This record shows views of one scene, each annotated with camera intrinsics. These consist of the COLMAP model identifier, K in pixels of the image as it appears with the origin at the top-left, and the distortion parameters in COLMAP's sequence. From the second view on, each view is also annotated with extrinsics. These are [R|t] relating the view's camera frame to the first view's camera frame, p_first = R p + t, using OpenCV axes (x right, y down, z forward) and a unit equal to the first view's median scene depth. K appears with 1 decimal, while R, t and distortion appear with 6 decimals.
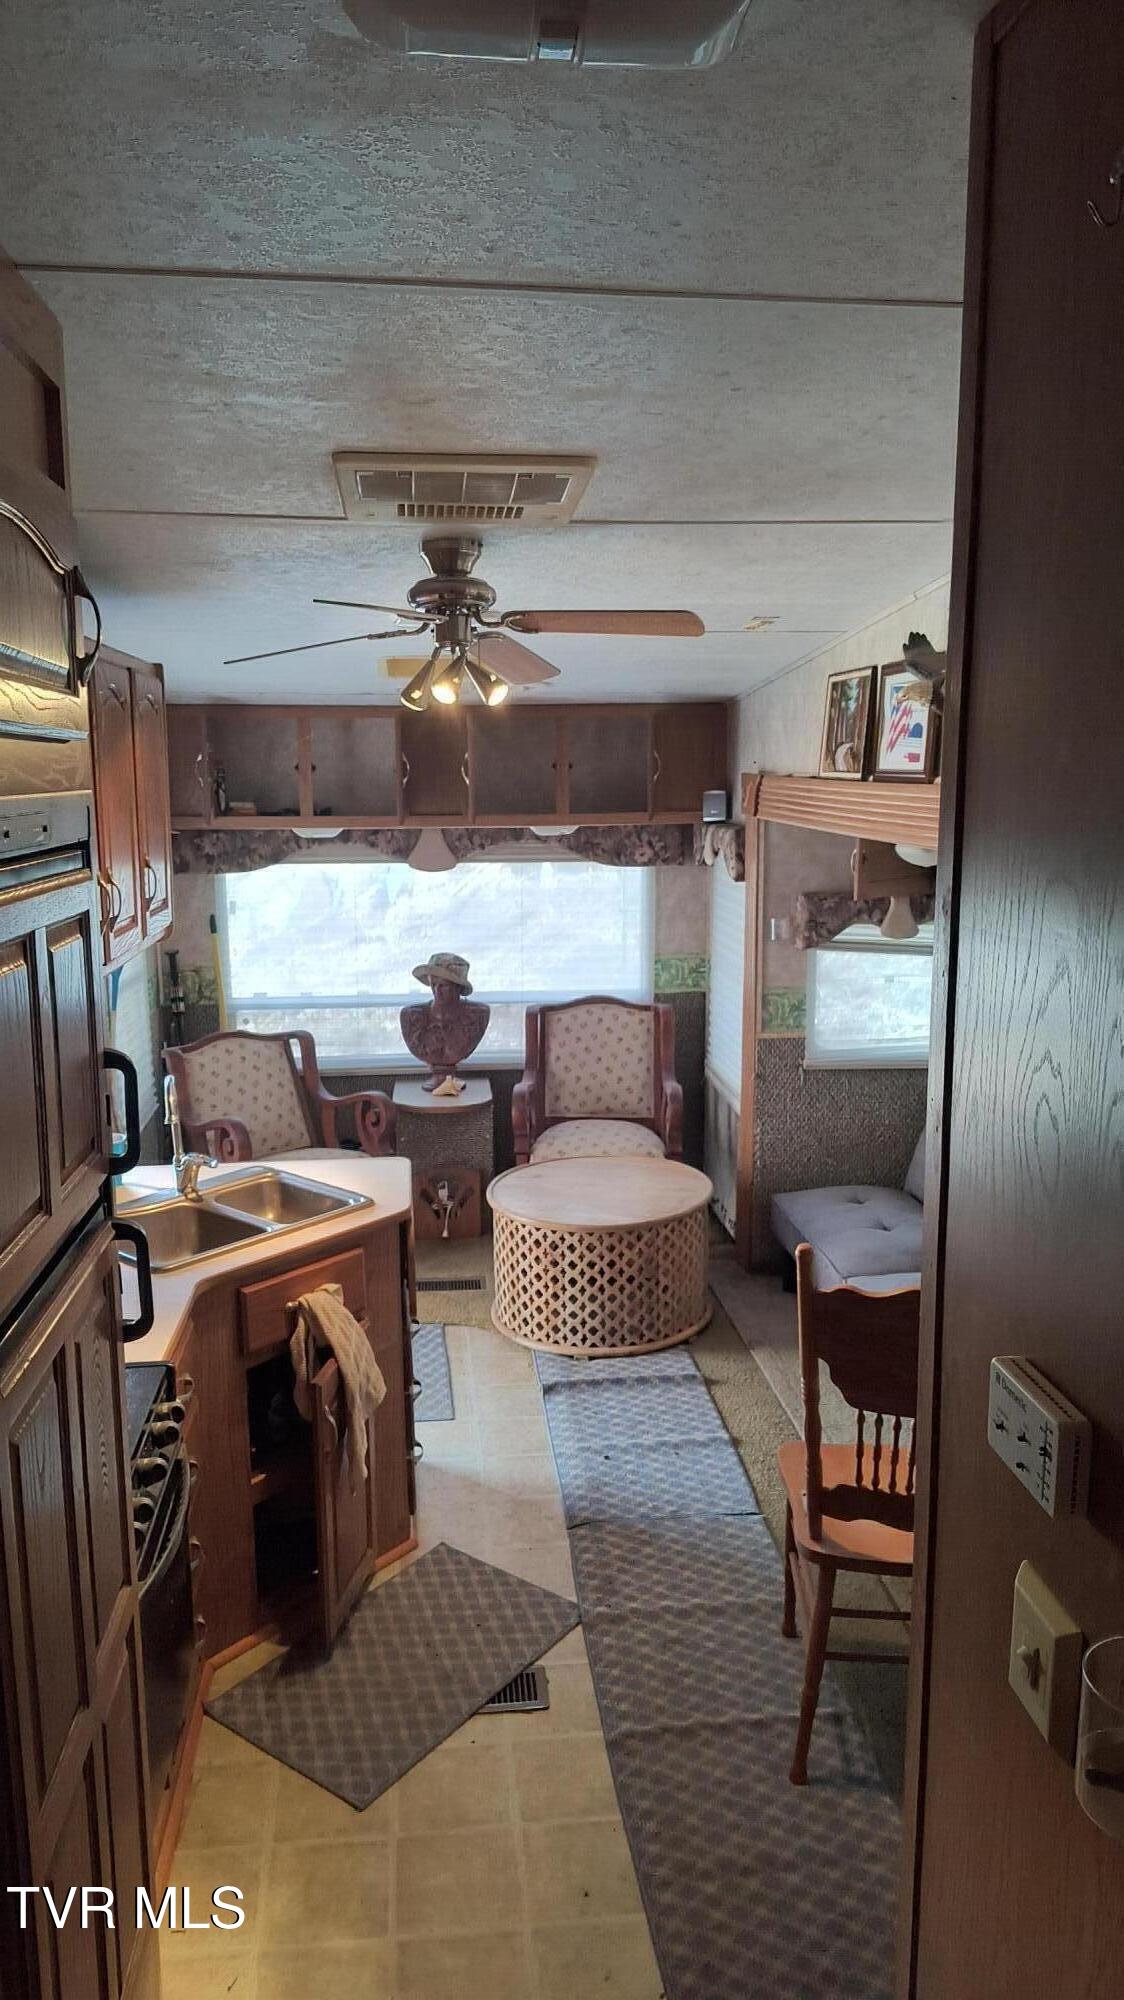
lens RADIAL K [[1371.3, 0, 552.5], [0, 1371.3, 1006.2], [0, 0, 1]] dist [0.022460, -0.001853]
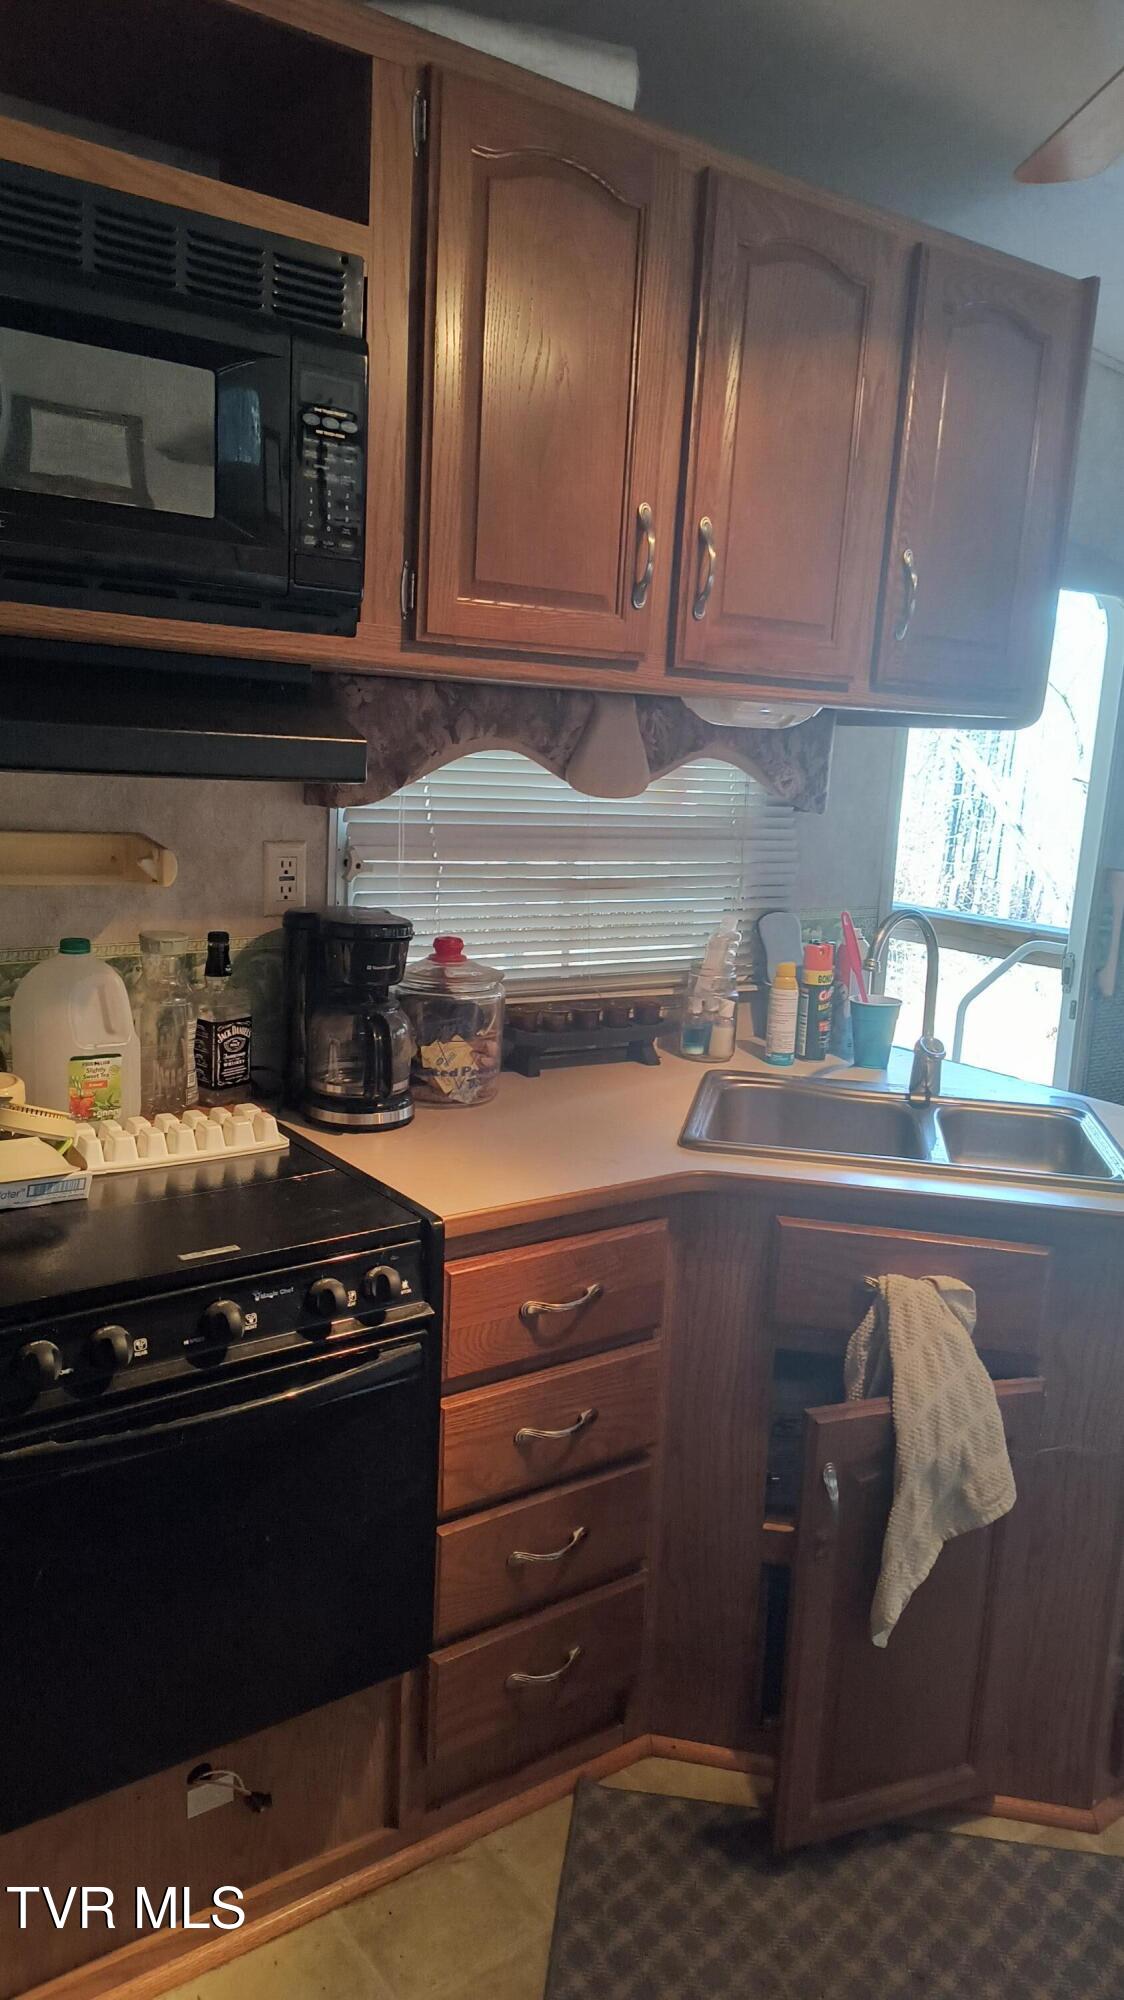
lens RADIAL K [[1371.3, 0, 552.5], [0, 1371.3, 1006.2], [0, 0, 1]] dist [0.022460, -0.001853]
pose [[0.495609, 0.196602, -0.846002, 0.121256], [-0.193843, 0.974513, 0.112908, 0.033272], [0.846638, 0.108033, 0.521088, 0.307531]]
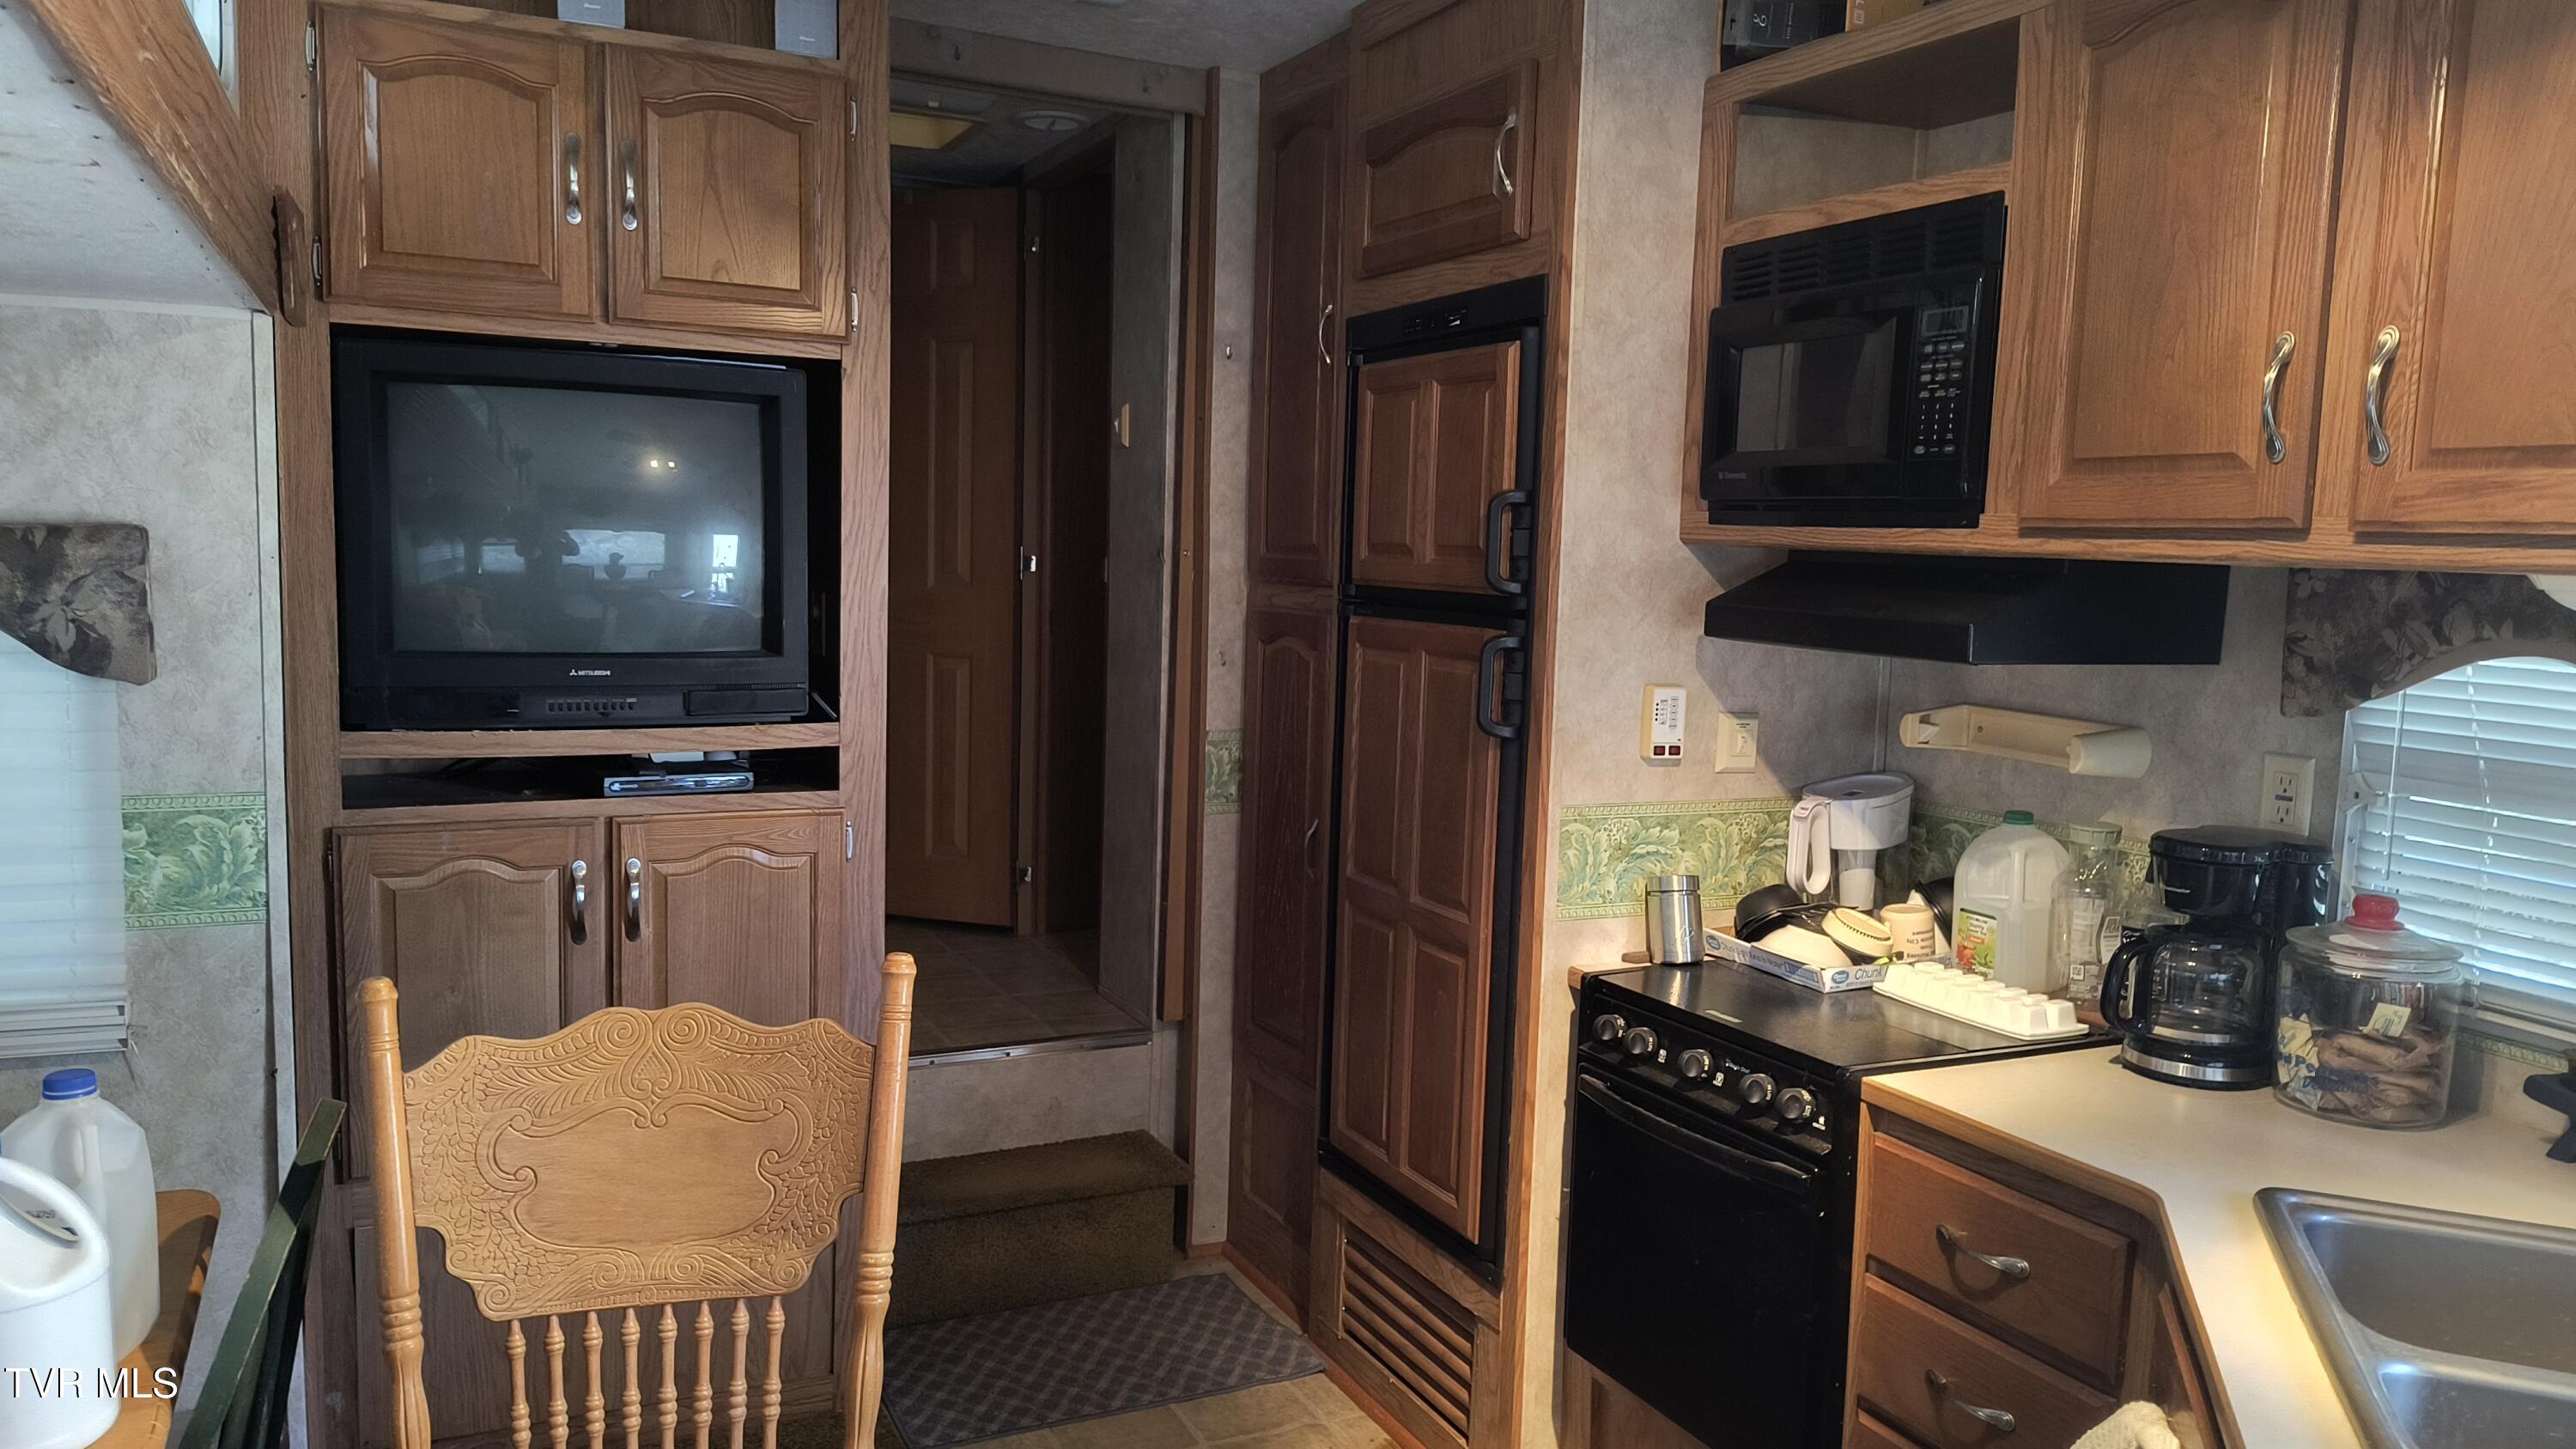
lens RADIAL K [[1773.6, 0, 1285.8], [0, 1773.6, 734.3], [0, 0, 1]] dist [0.052121, -0.074151]
pose [[-0.935526, 0.012810, -0.353026, 0.125654], [-0.084215, 0.962442, 0.258094, -0.044674], [0.343074, 0.271183, -0.899311, 0.718519]]
